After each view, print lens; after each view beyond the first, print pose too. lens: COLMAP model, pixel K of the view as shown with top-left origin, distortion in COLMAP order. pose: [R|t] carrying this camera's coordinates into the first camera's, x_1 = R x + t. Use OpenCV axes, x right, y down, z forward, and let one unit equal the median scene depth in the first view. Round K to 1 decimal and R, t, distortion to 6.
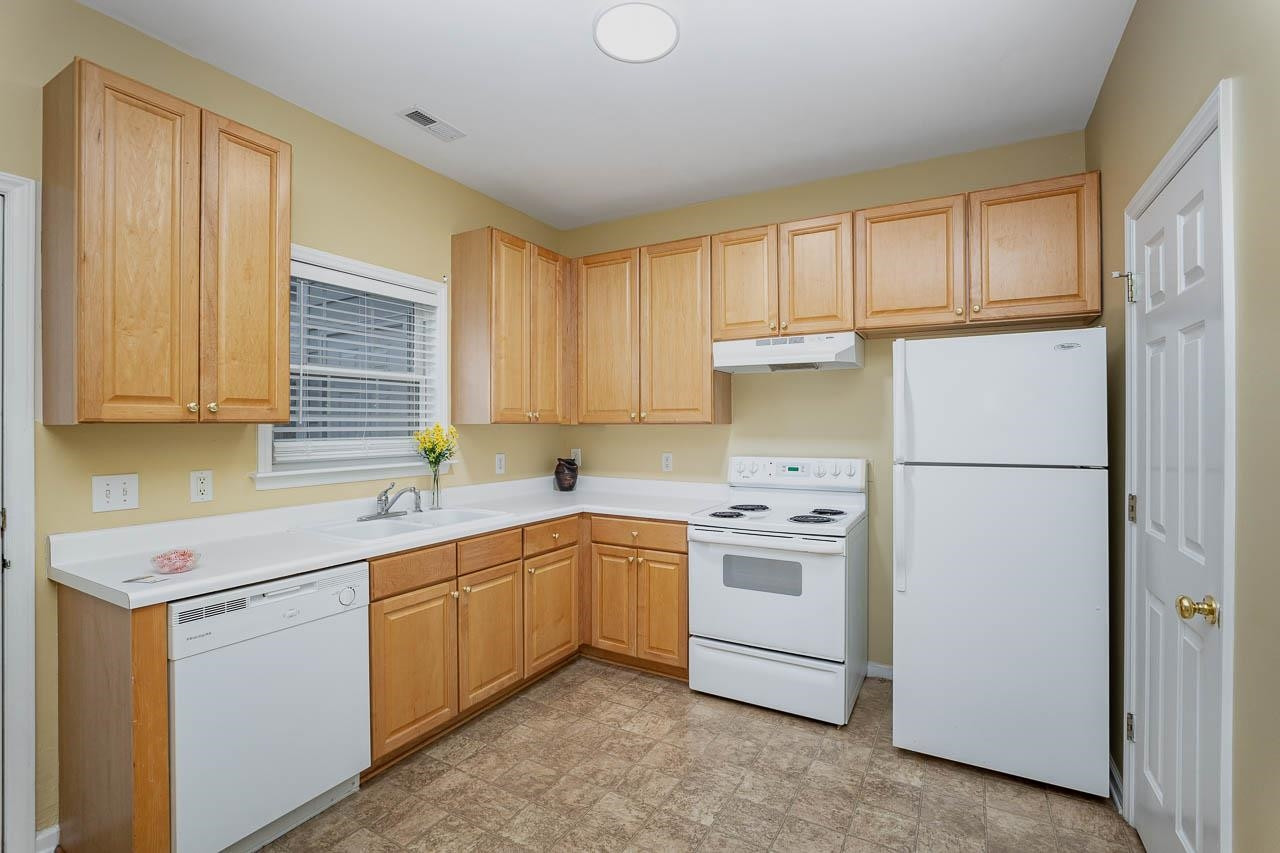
lens RADIAL K [[586.5, 0, 591.2], [0, 586.5, 422.7], [0, 0, 1]] dist [-0.034389, 0.011112]
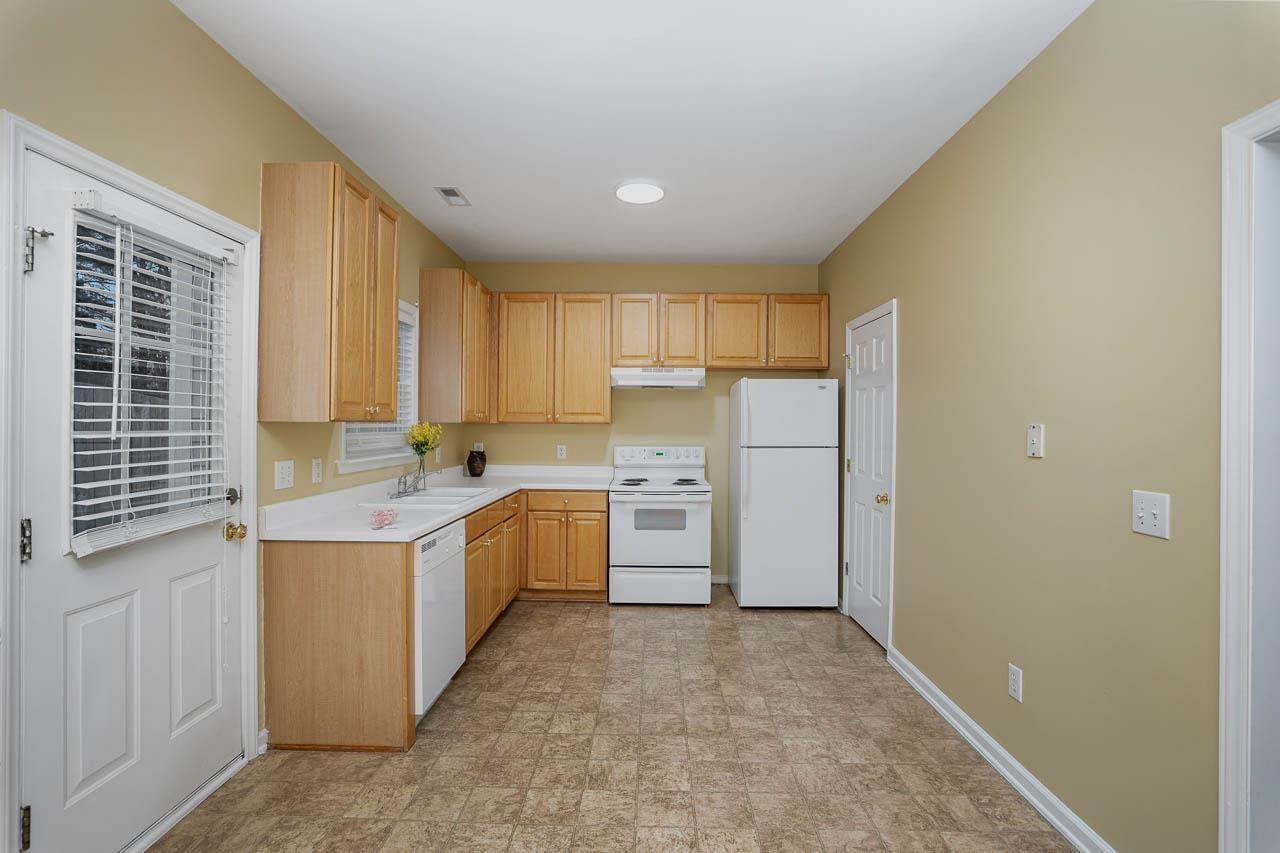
lens RADIAL K [[586.5, 0, 602.5], [0, 586.5, 423.7], [0, 0, 1]] dist [-0.034389, 0.011112]
pose [[0.892362, 0.007772, 0.451253, -0.523398], [-0.009396, 0.999955, 0.001360, -0.000033], [-0.451222, -0.005454, 0.892395, -0.318003]]
